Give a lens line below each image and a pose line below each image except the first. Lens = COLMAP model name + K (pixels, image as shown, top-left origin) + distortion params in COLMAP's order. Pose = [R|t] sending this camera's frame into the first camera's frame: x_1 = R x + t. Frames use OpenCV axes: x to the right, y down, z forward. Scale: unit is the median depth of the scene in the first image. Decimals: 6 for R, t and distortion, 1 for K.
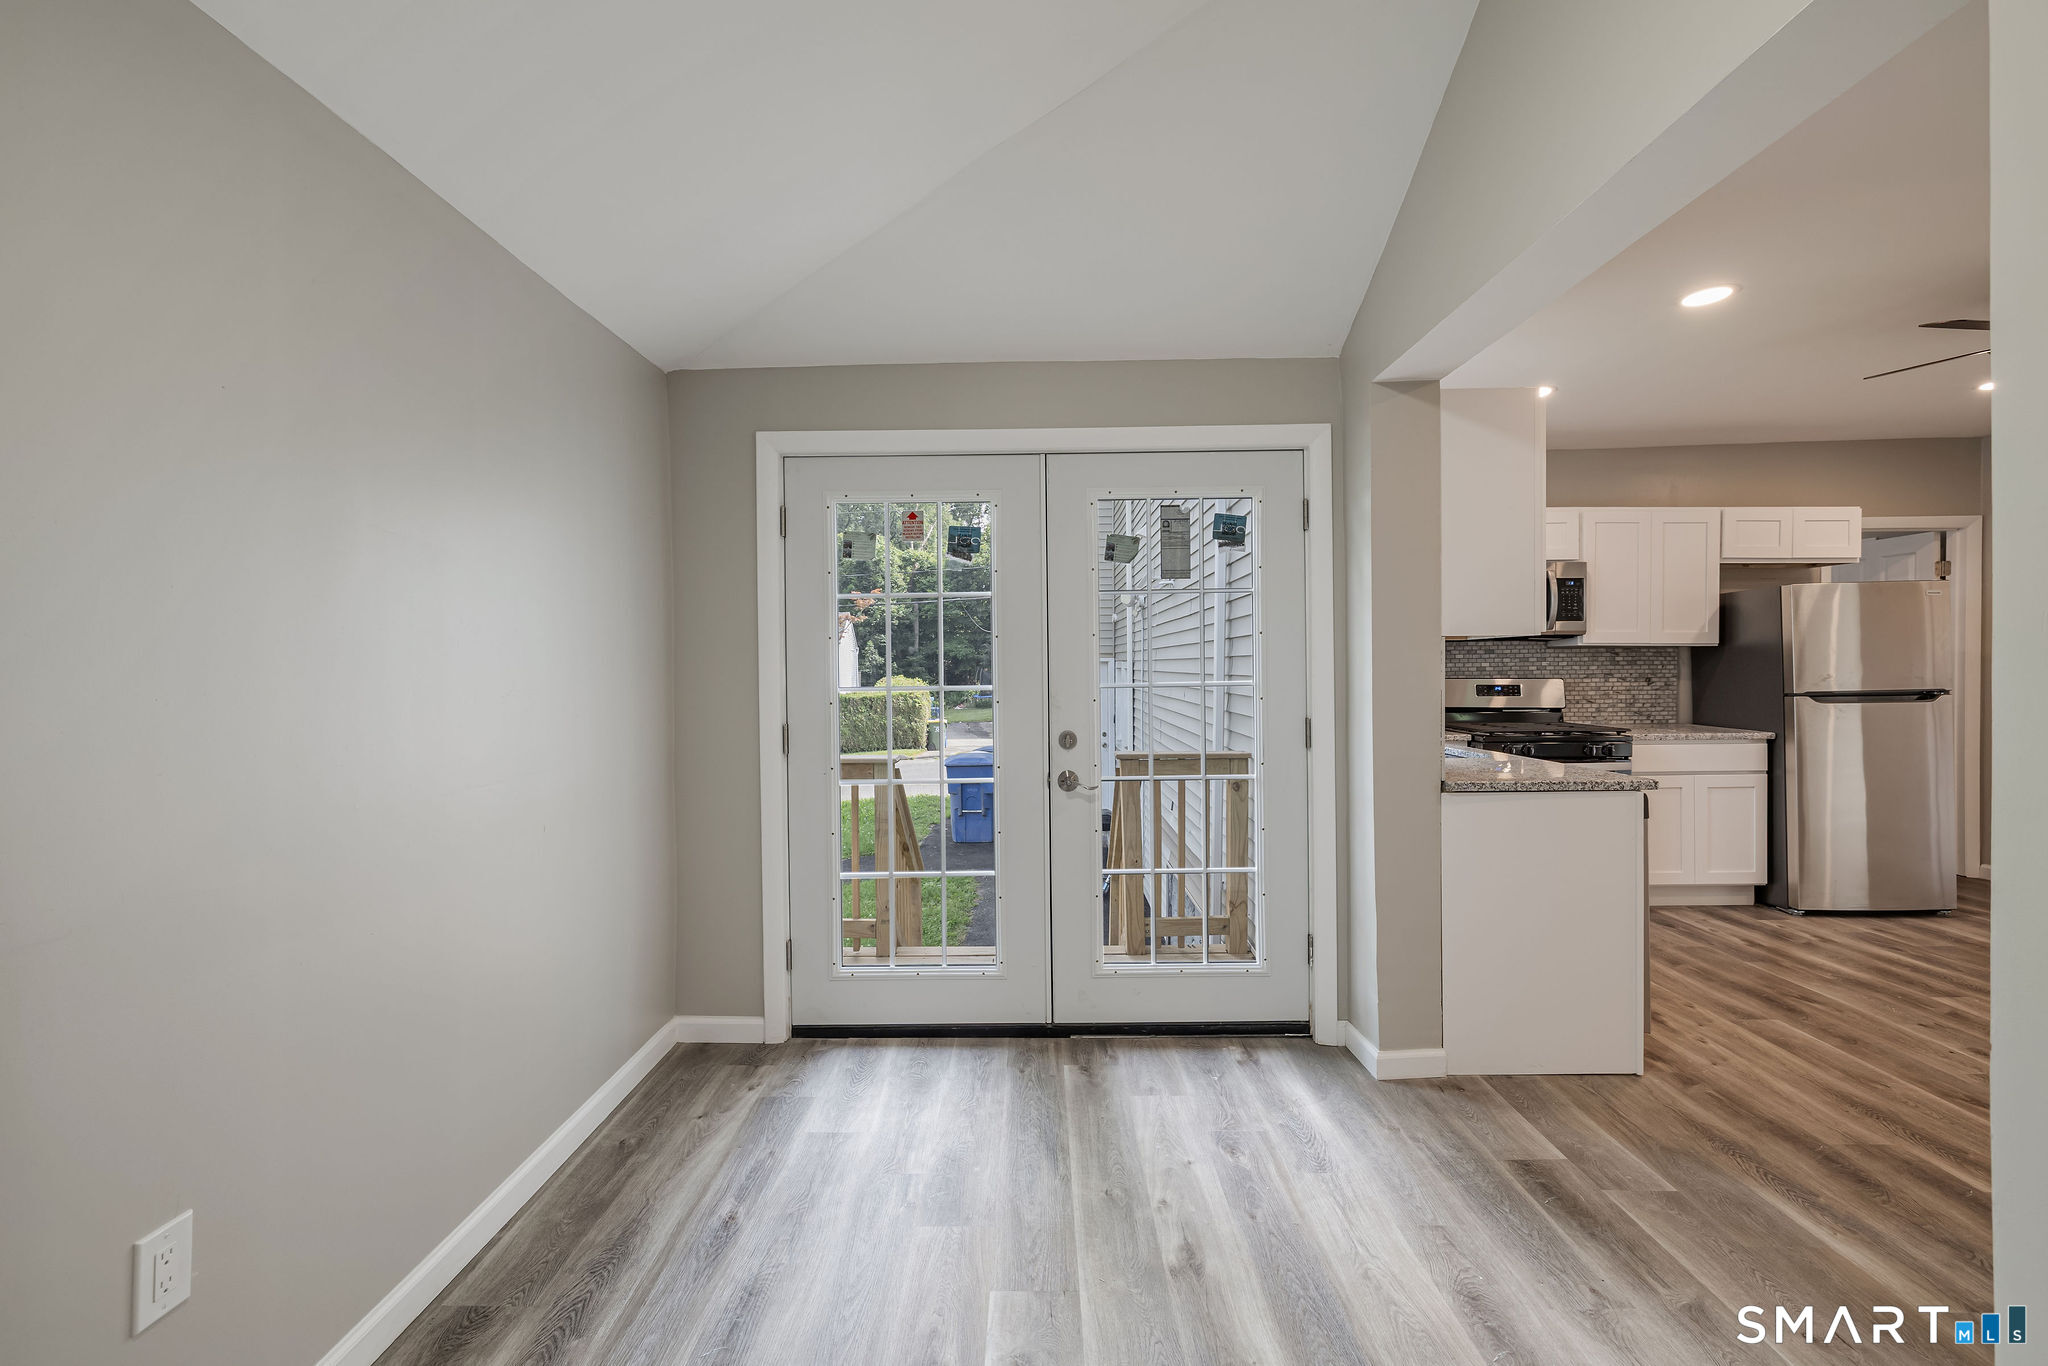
lens RADIAL K [[875.7, 0, 1024.0], [0, 875.7, 671.0], [0, 0, 1]] dist [0.000612, -0.000342]
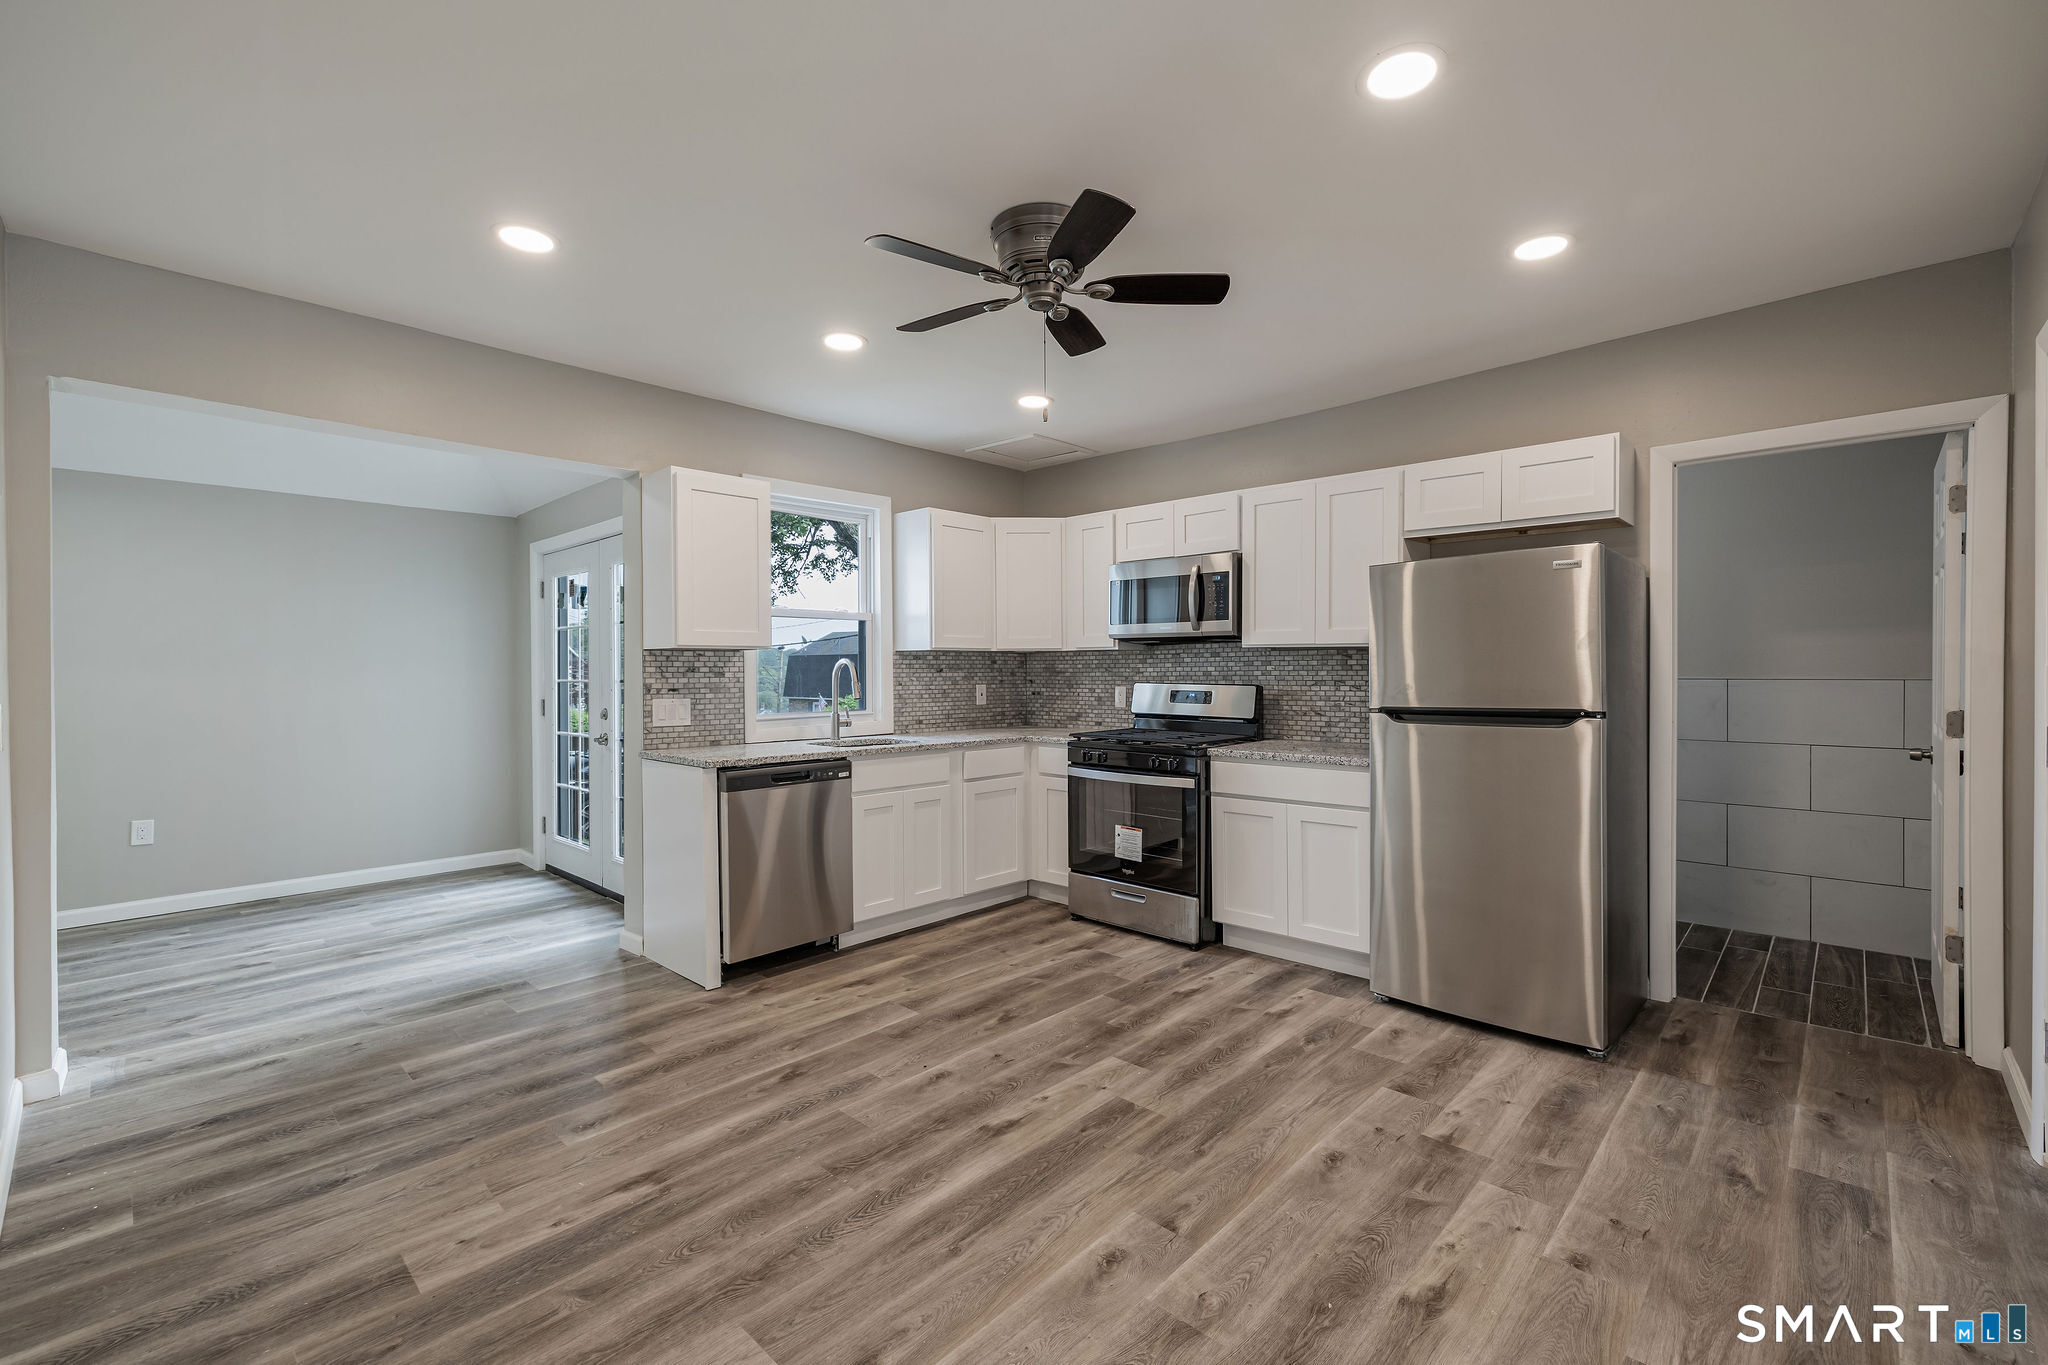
lens RADIAL K [[875.7, 0, 1023.2], [0, 875.7, 669.7], [0, 0, 1]] dist [0.000612, -0.000342]
pose [[0.731868, 0.006267, -0.681417, 1.846976], [-0.005678, 0.999979, 0.003098, -0.014571], [0.681423, 0.001602, 0.731888, 0.361338]]
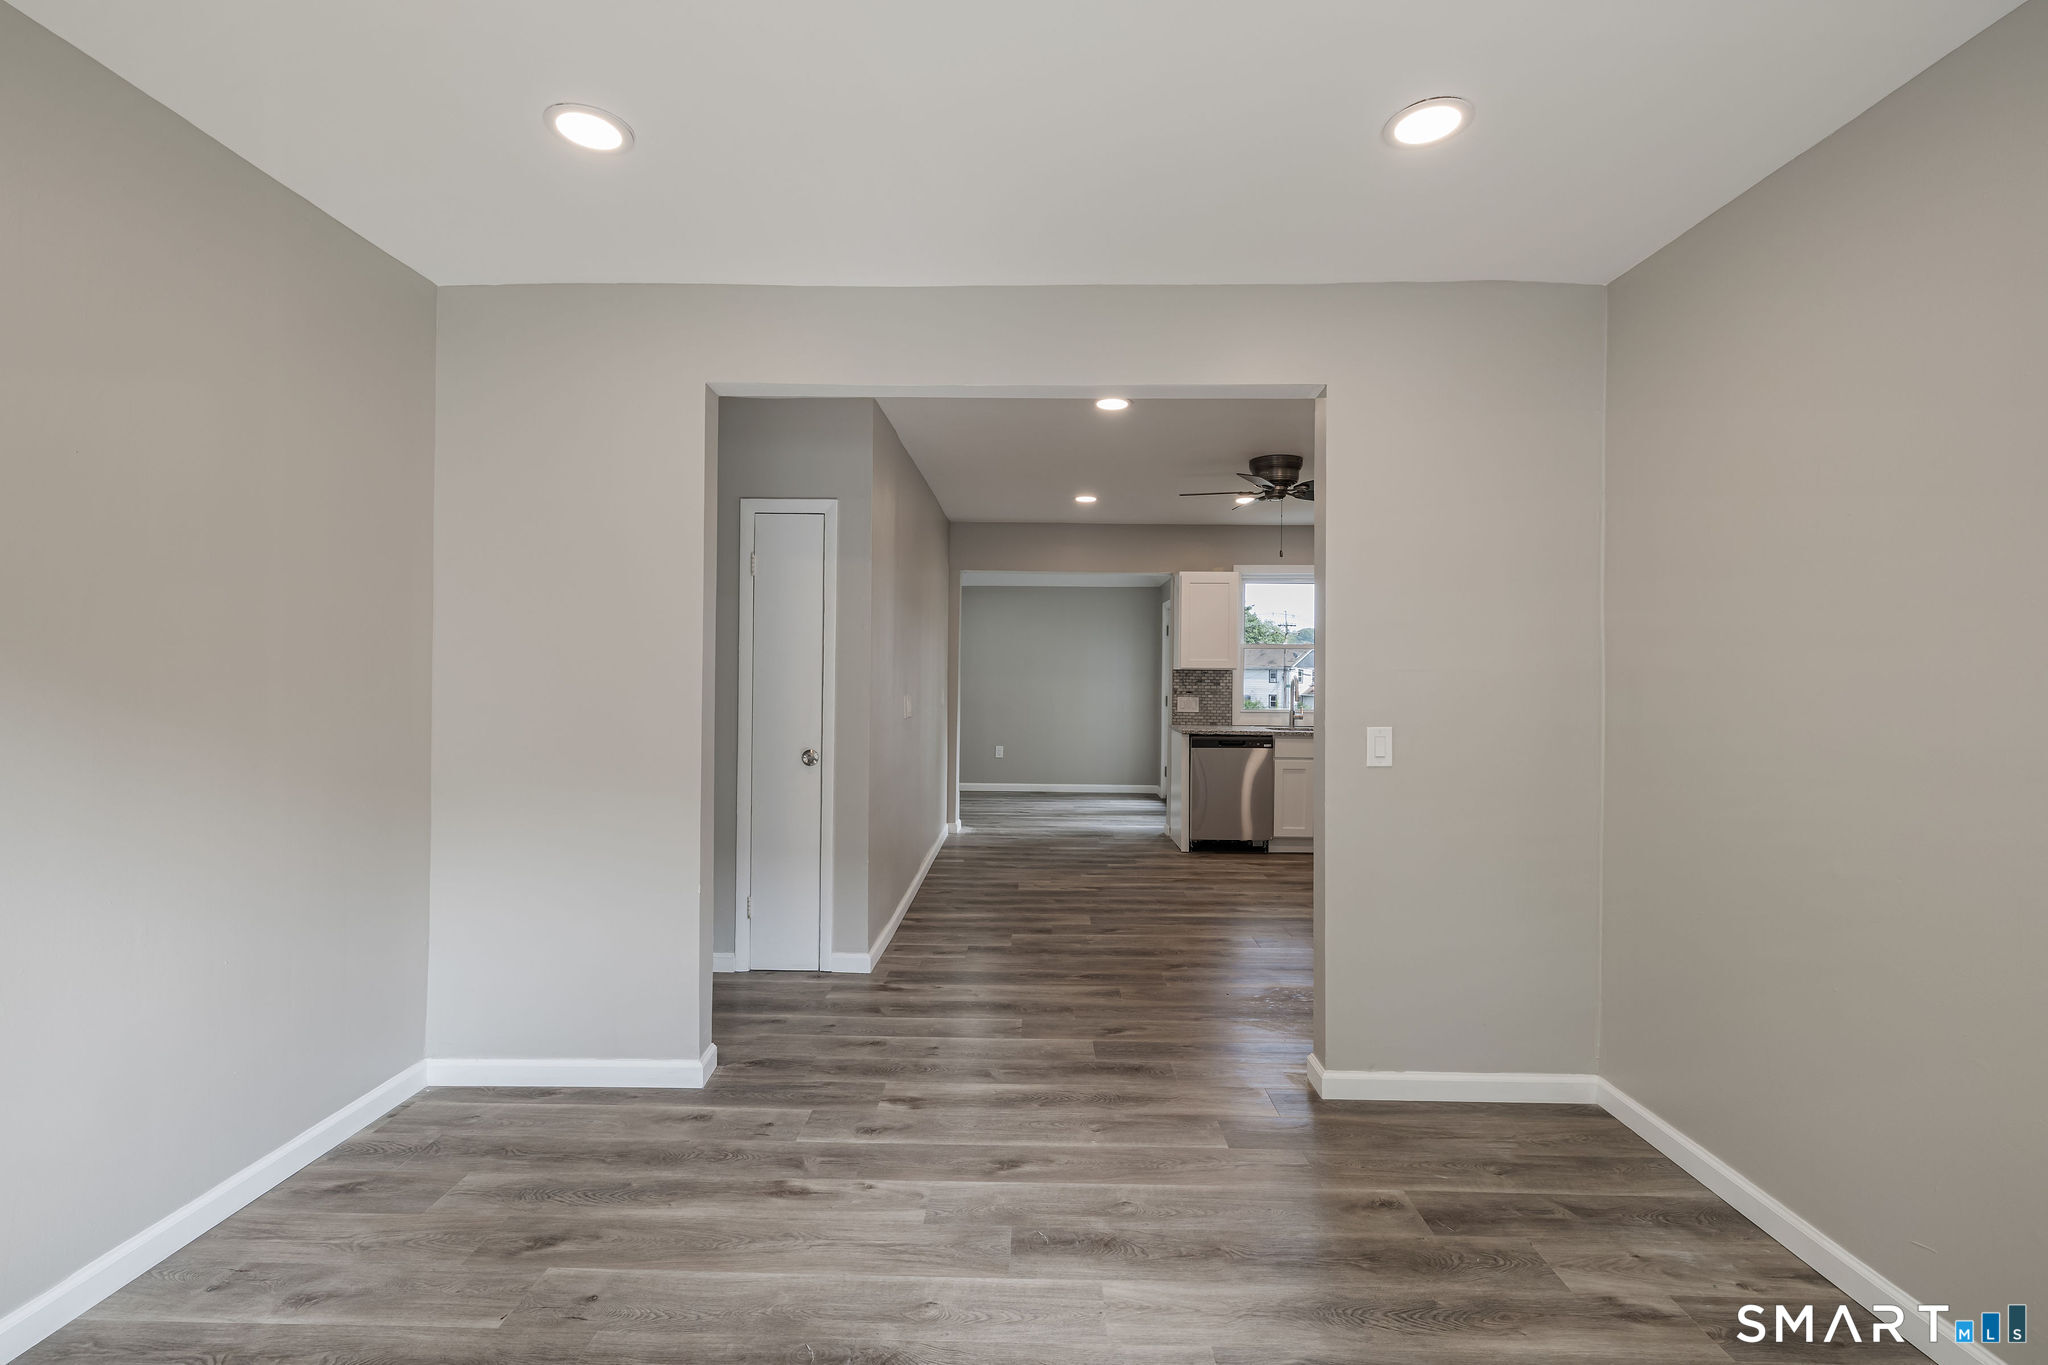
lens RADIAL K [[875.7, 0, 1022.9], [0, 875.7, 672.8], [0, 0, 1]] dist [0.000612, -0.000342]
pose [[-0.007214, 0.008822, -0.999935, 3.016519], [-0.015919, 0.999833, 0.008936, -0.046252], [0.999847, 0.015982, -0.007072, 0.548984]]
